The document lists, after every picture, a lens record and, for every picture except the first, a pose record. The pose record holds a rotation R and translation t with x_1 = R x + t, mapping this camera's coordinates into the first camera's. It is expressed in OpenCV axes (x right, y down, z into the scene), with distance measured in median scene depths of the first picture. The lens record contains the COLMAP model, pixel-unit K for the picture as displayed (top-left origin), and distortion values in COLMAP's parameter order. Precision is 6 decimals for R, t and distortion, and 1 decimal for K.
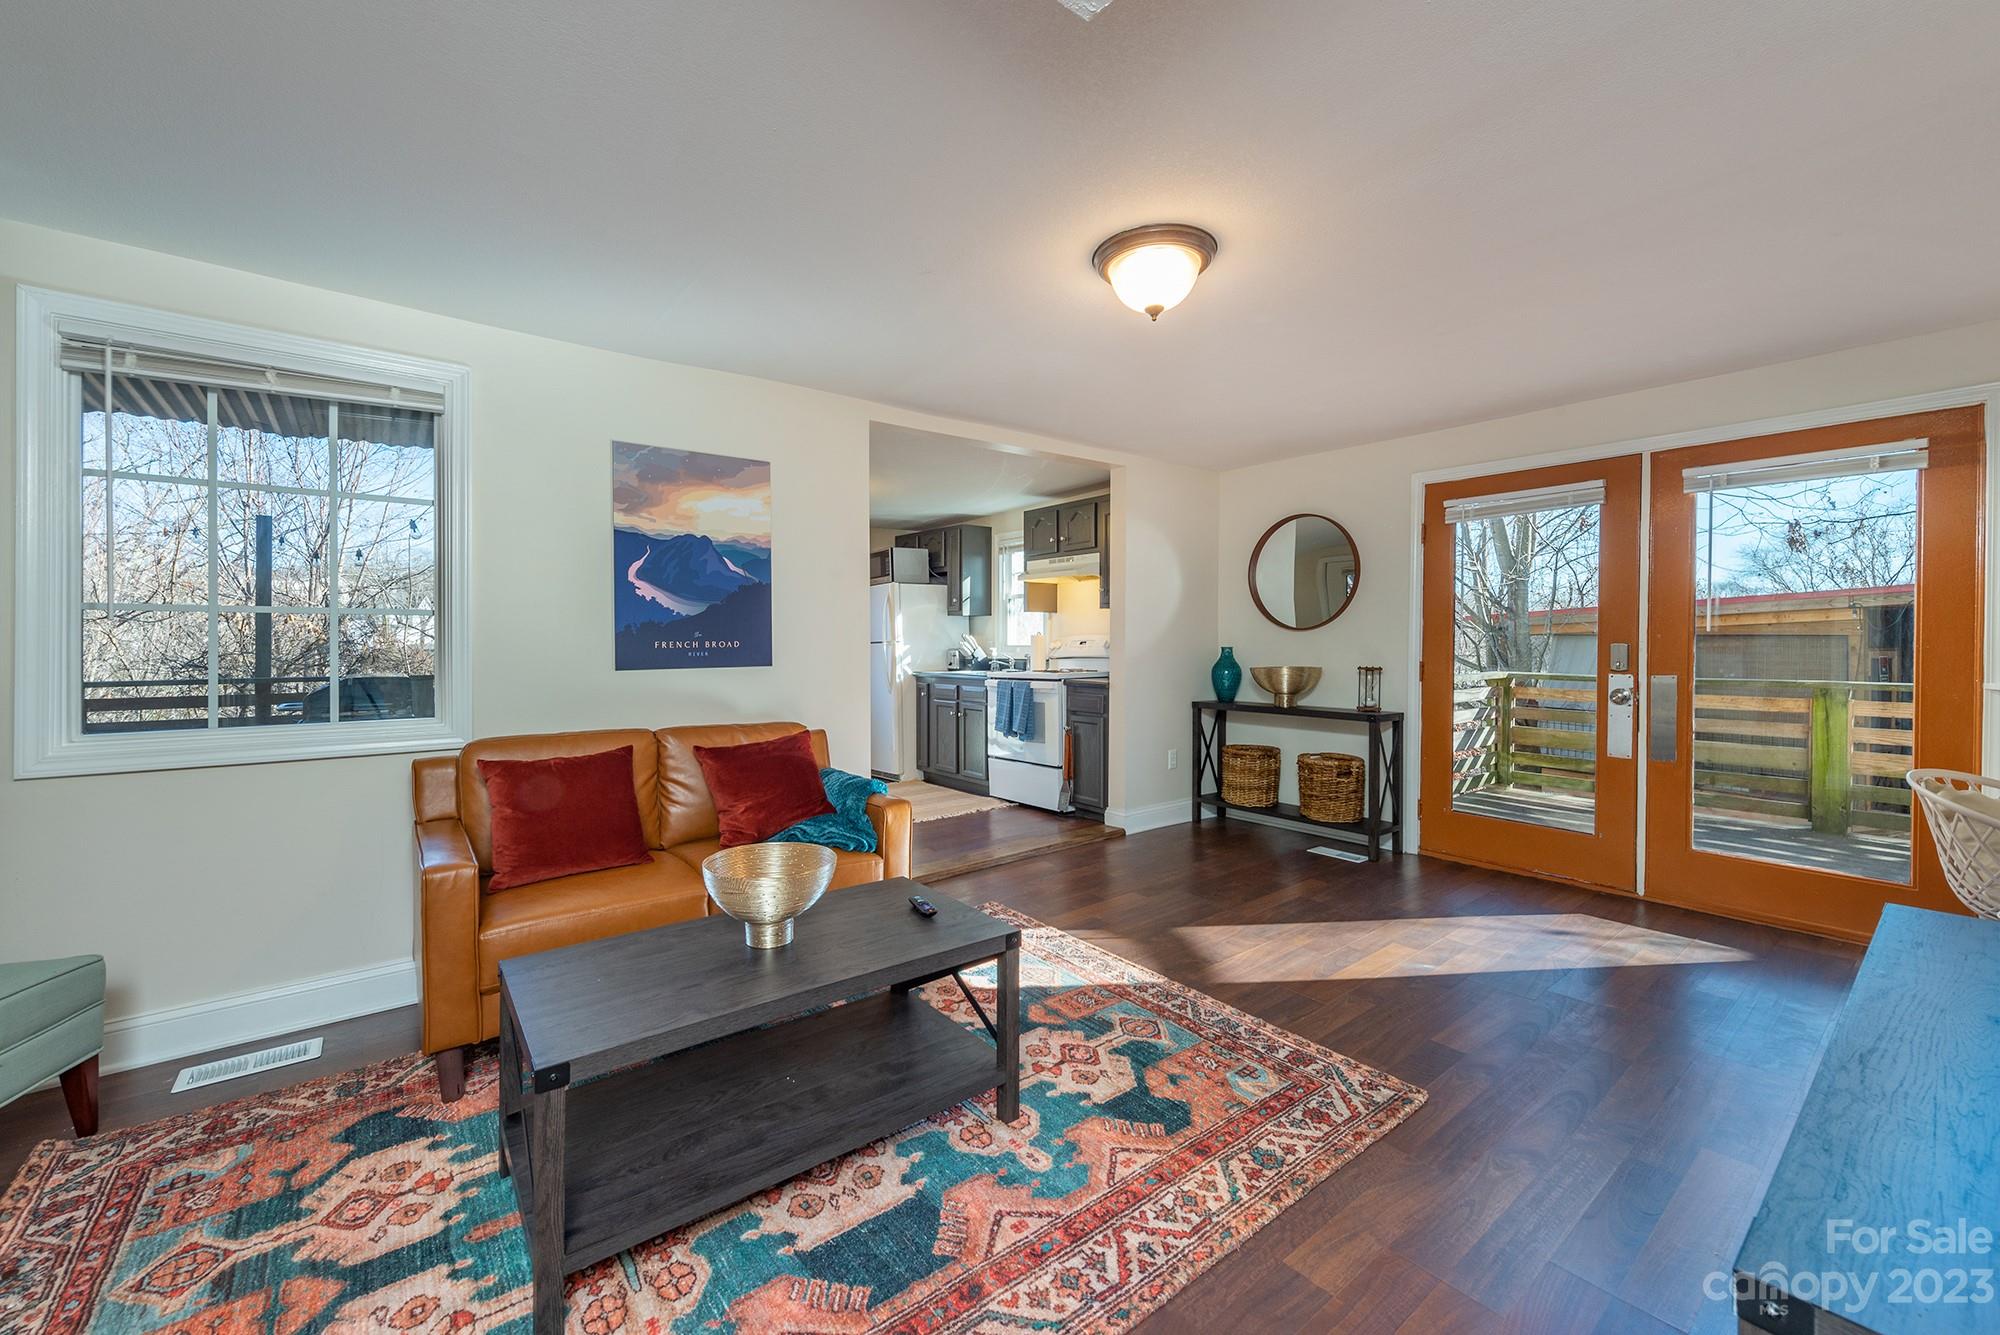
lens RADIAL K [[786.5, 0, 1002.8], [0, 786.5, 640.8], [0, 0, 1]] dist [0.008732, 0.000019]
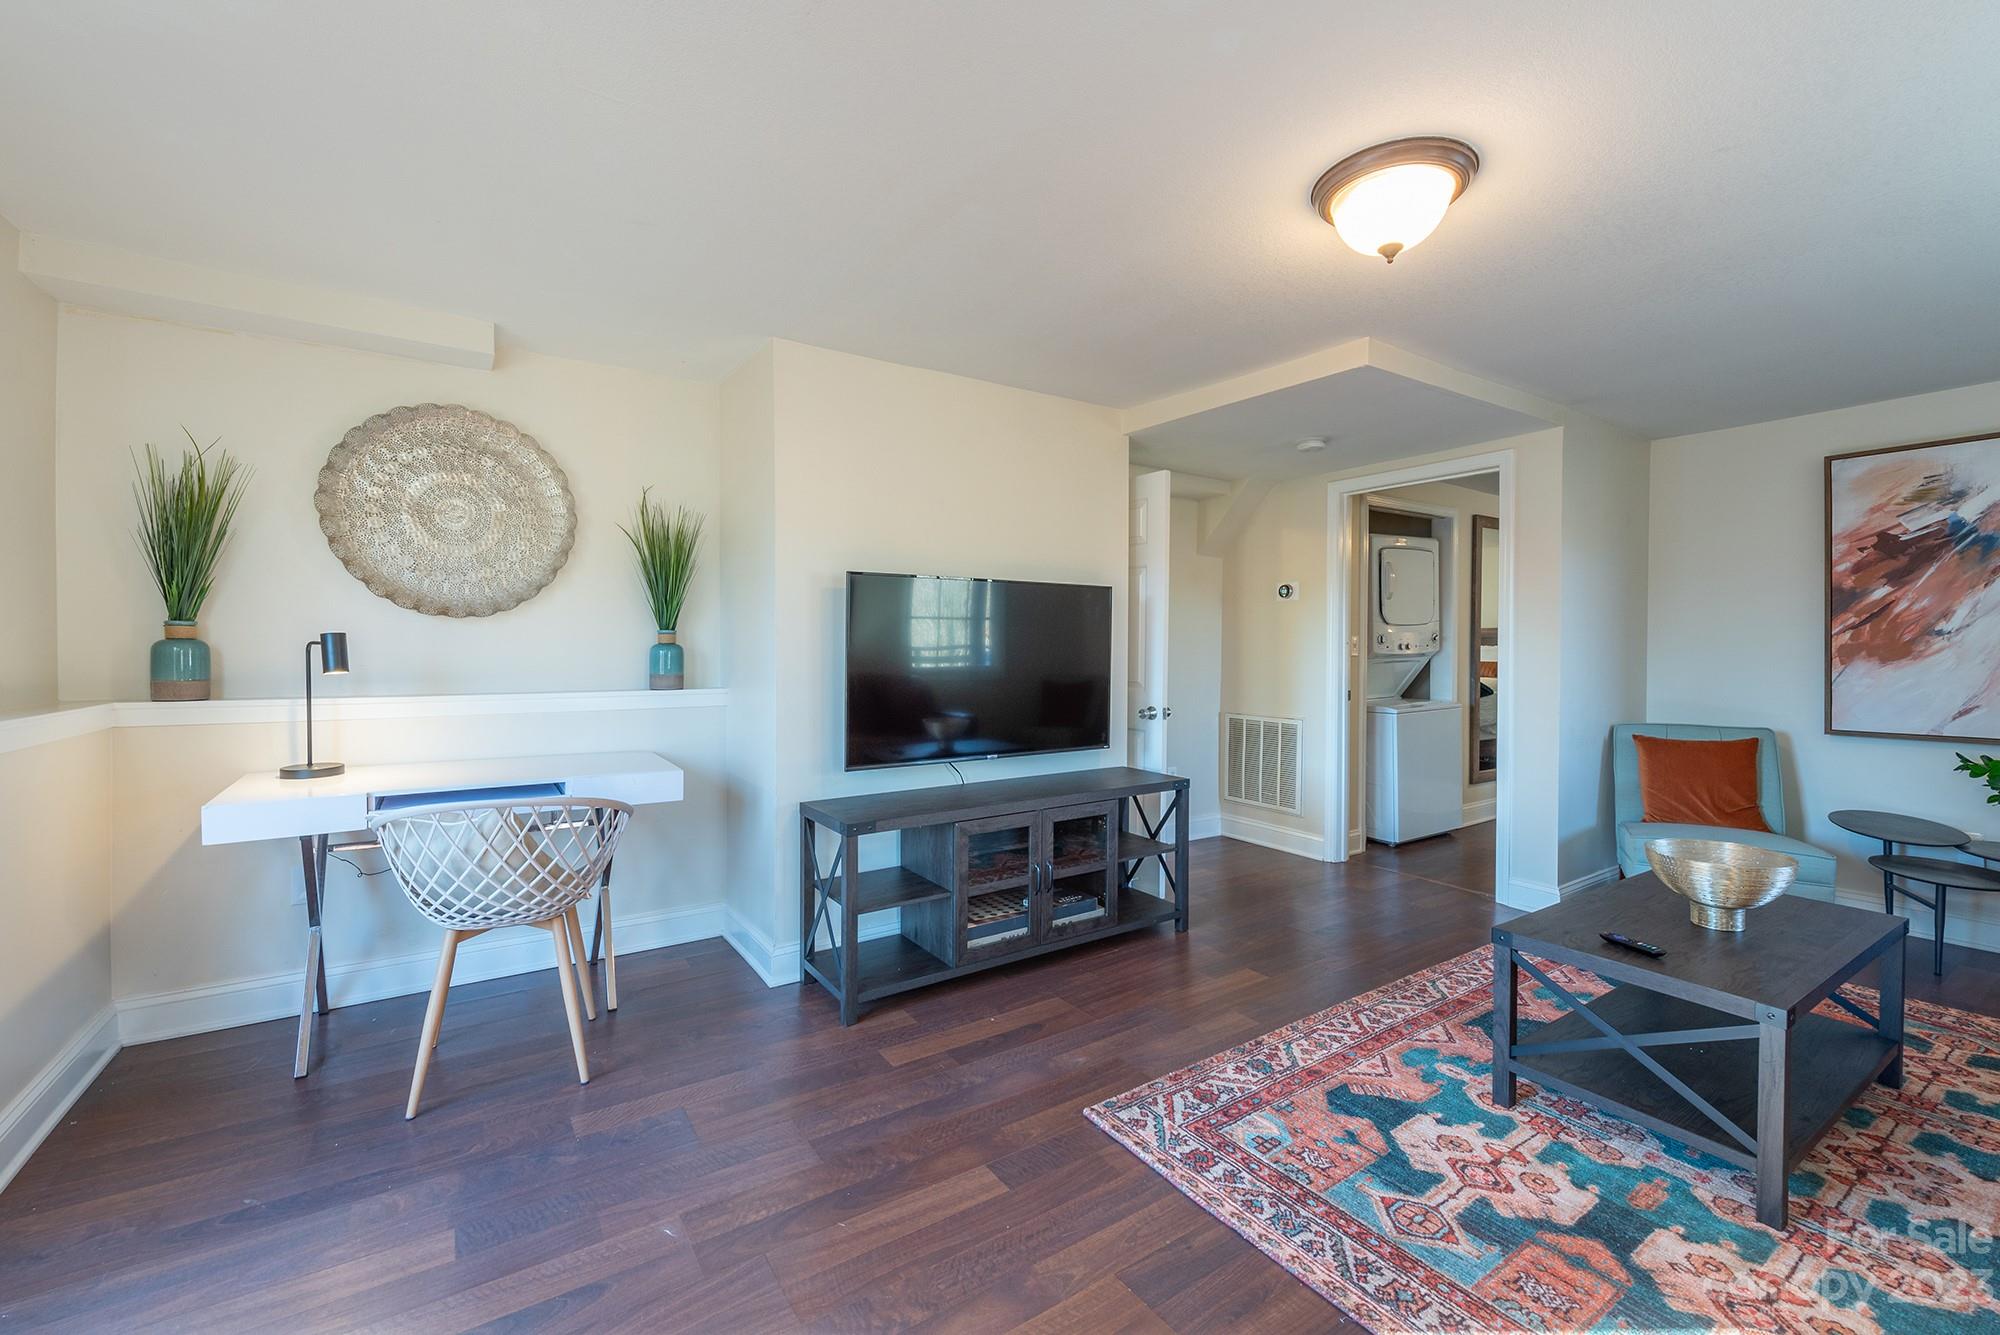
lens RADIAL K [[799.7, 0, 997.7], [0, 799.7, 654.6], [0, 0, 1]] dist [0.000008, -0.000309]
pose [[-0.995965, -0.002805, 0.089695, 0.551494], [-0.001614, 0.999910, 0.013348, -0.012682], [-0.089725, 0.013150, -0.995880, 1.983521]]
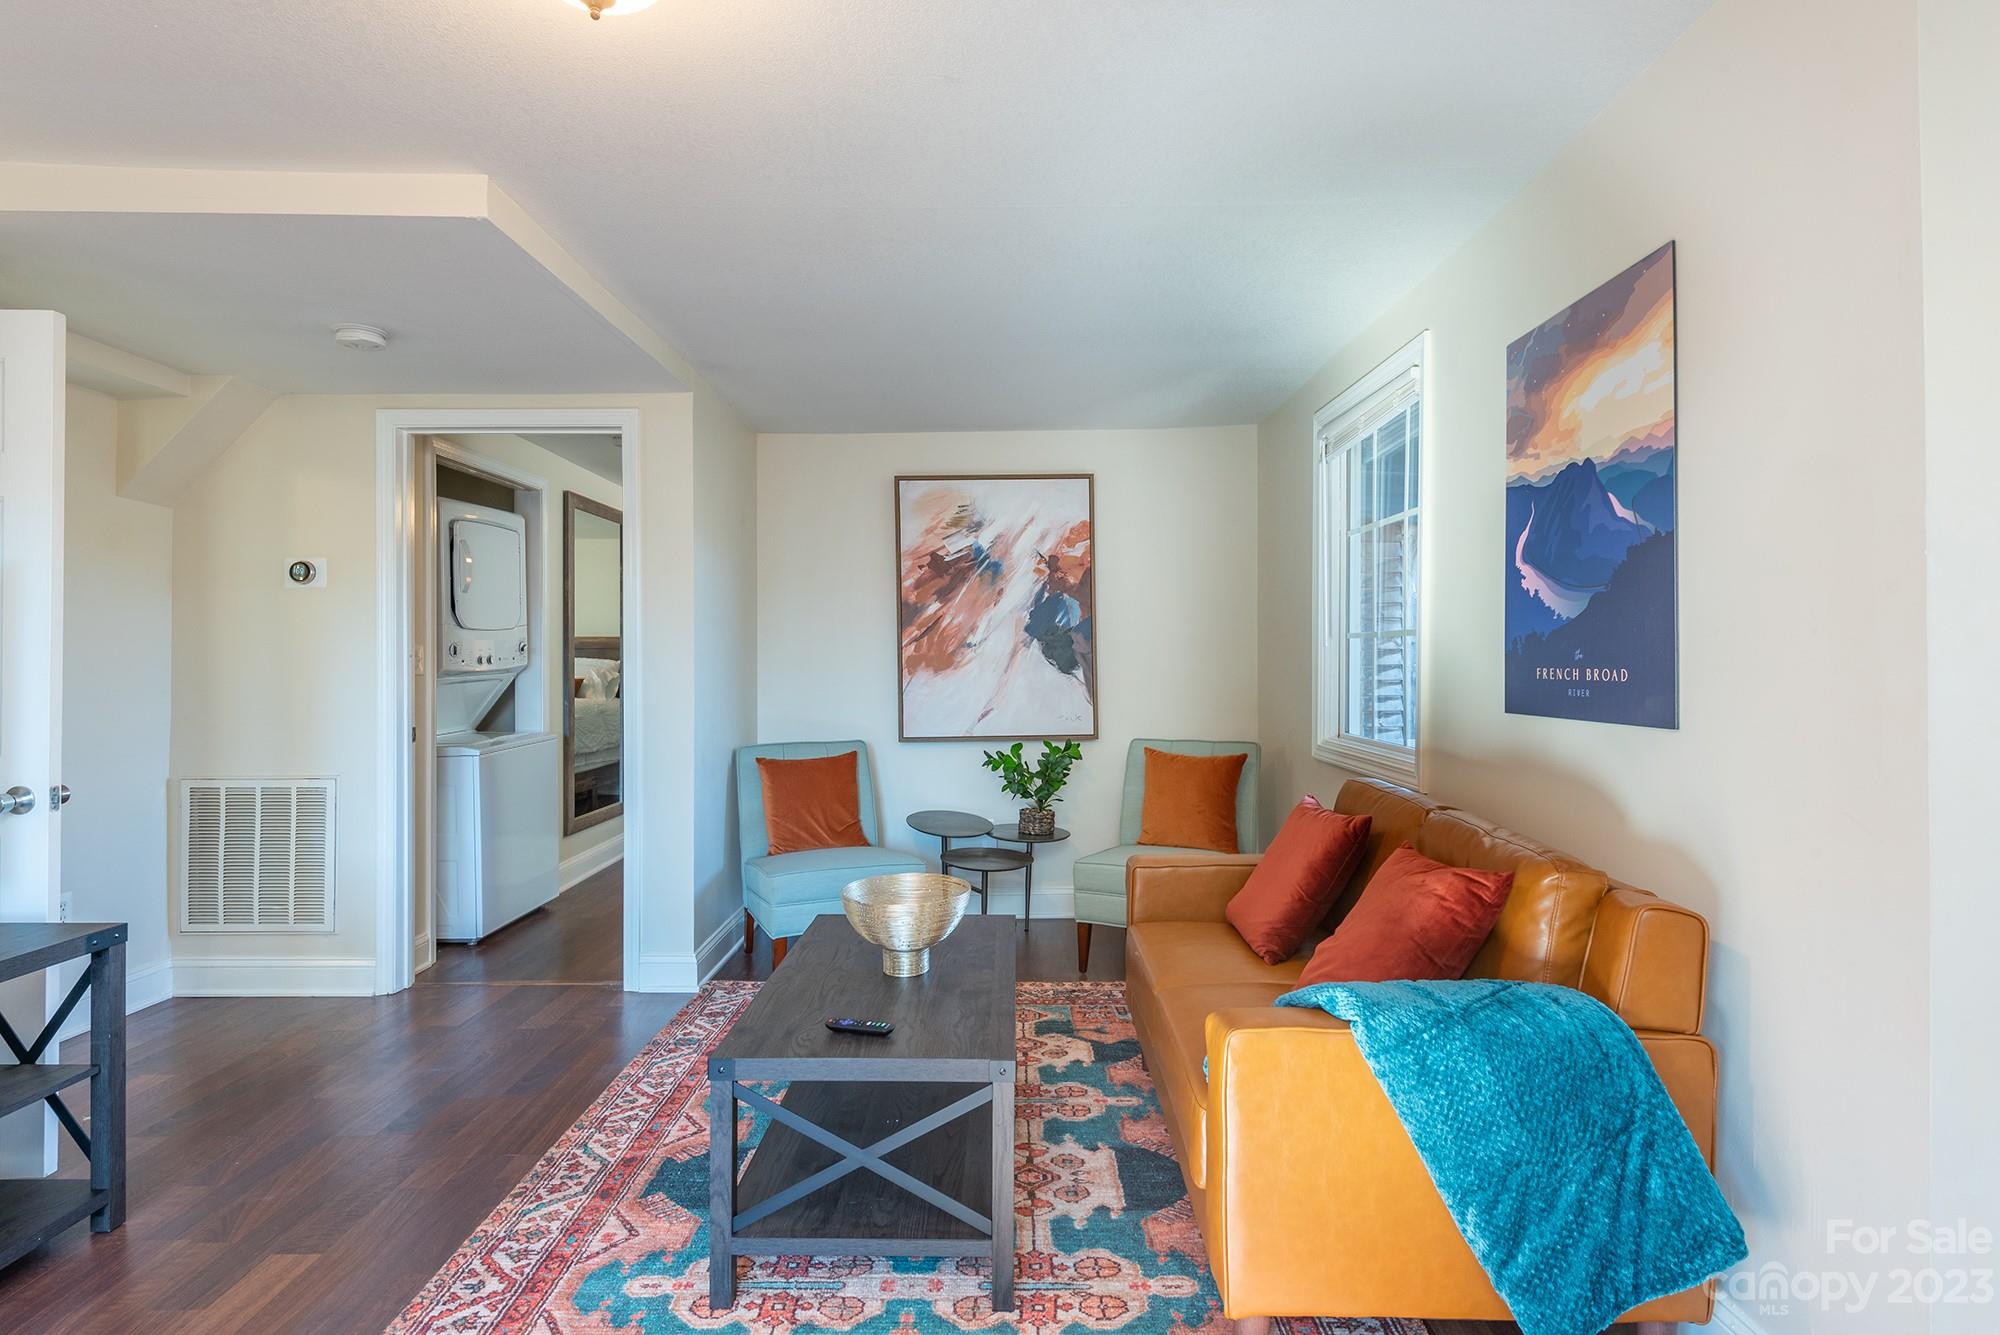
lens RADIAL K [[1005.4, 0, 981.4], [0, 1005.4, 654.2], [0, 0, 1]] dist [0.019320, -0.011919]
pose [[-0.632415, -0.000507, -0.774630, 0.559766], [0.002498, 0.999993, -0.002694, -0.011510], [0.774626, -0.003639, -0.632409, 1.683314]]
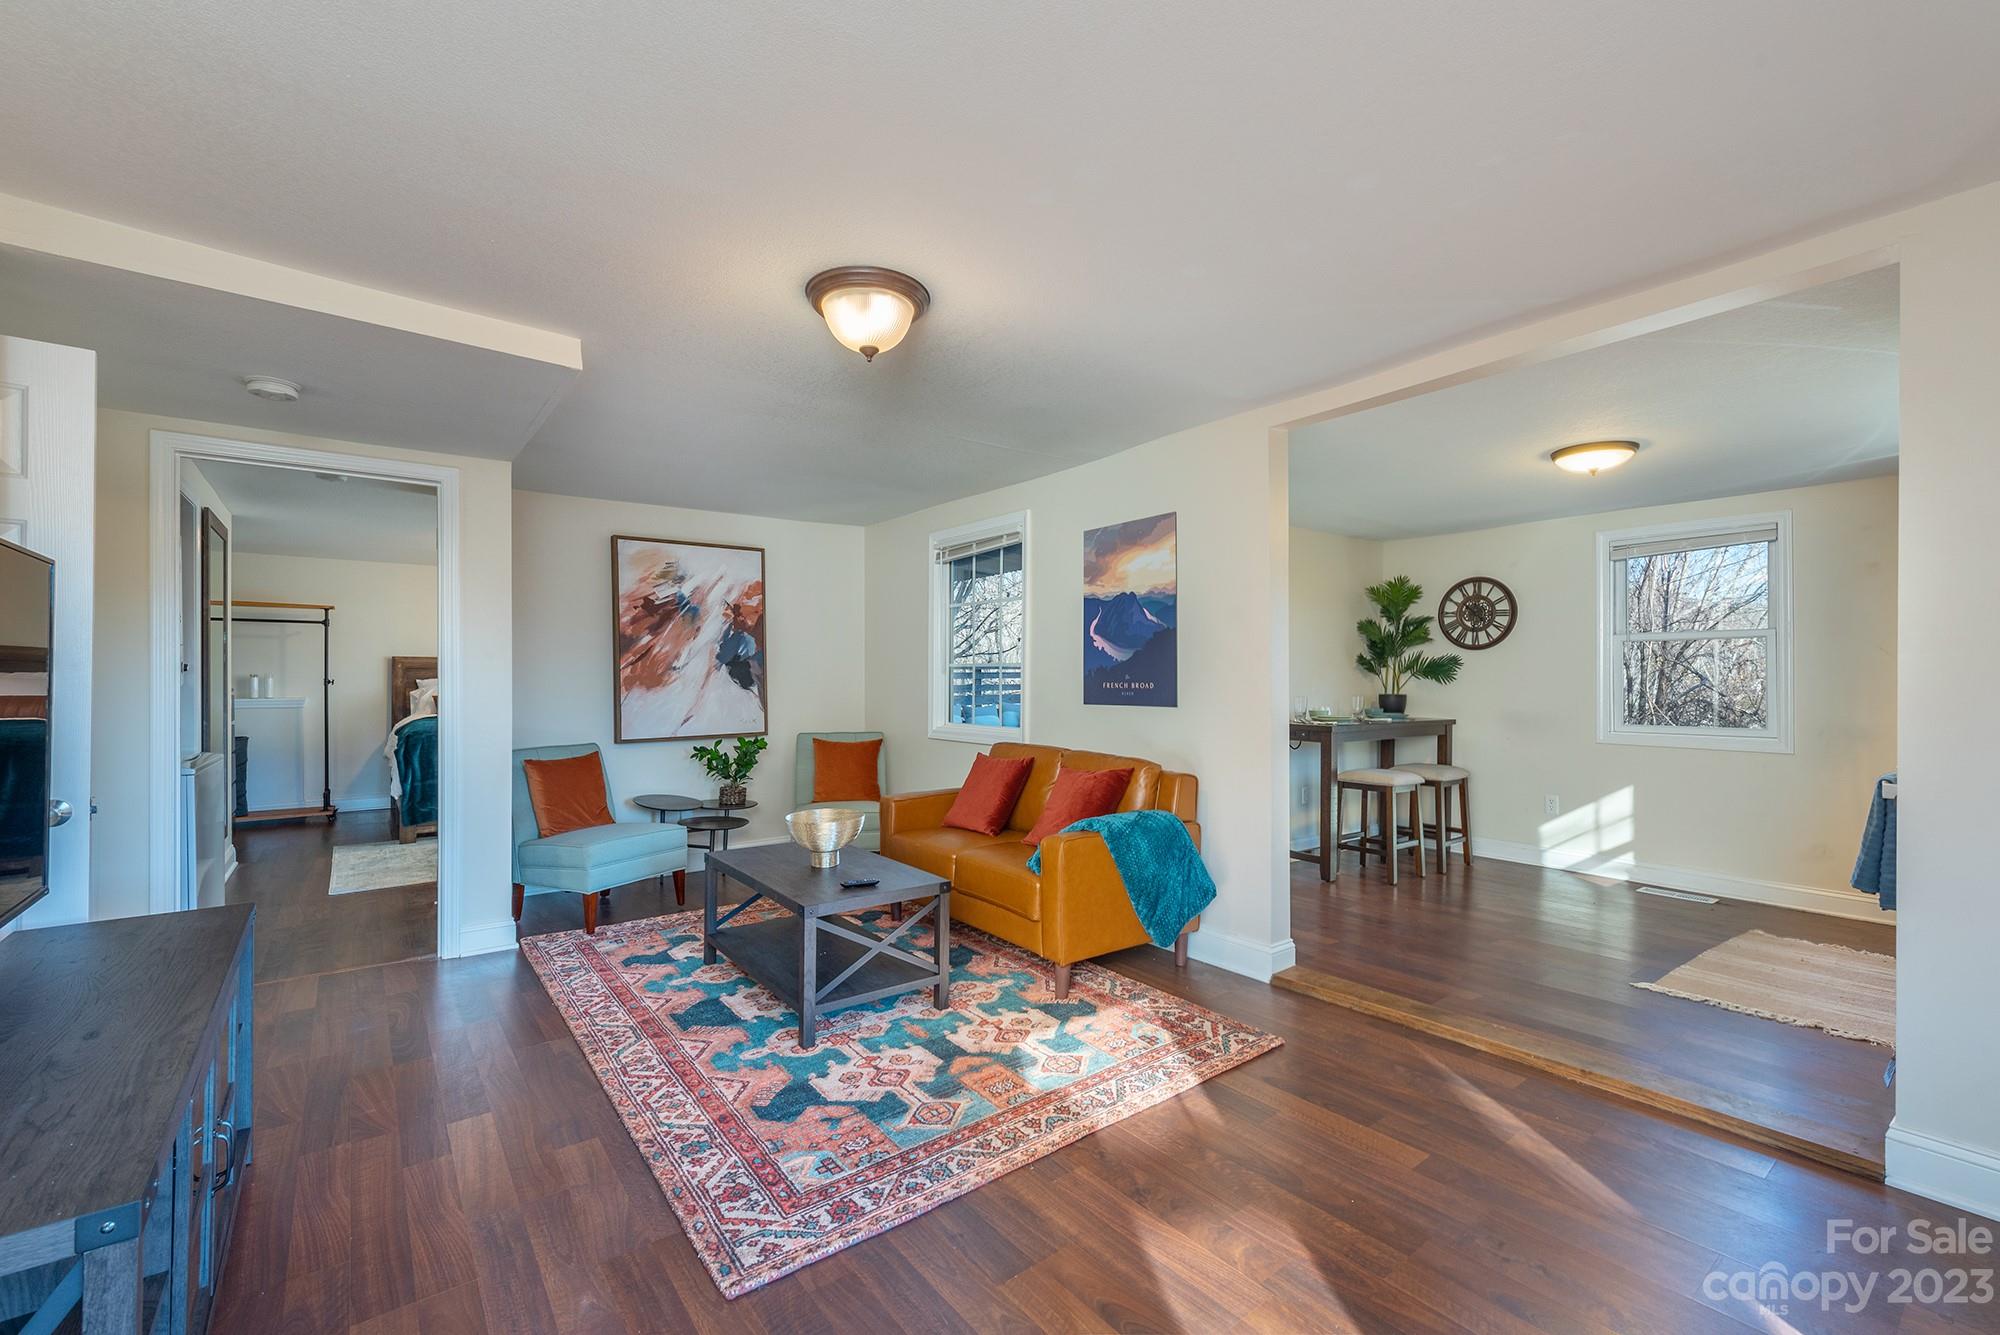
lens RADIAL K [[847.0, 0, 1000.0], [0, 847.0, 667.5], [0, 0, 1]] dist [0.000451, -0.000105]
pose [[-0.019665, -0.011011, -0.999746, 1.328369], [0.000119, 0.999939, -0.011016, -0.012483], [0.999807, -0.000336, -0.019663, 1.260210]]
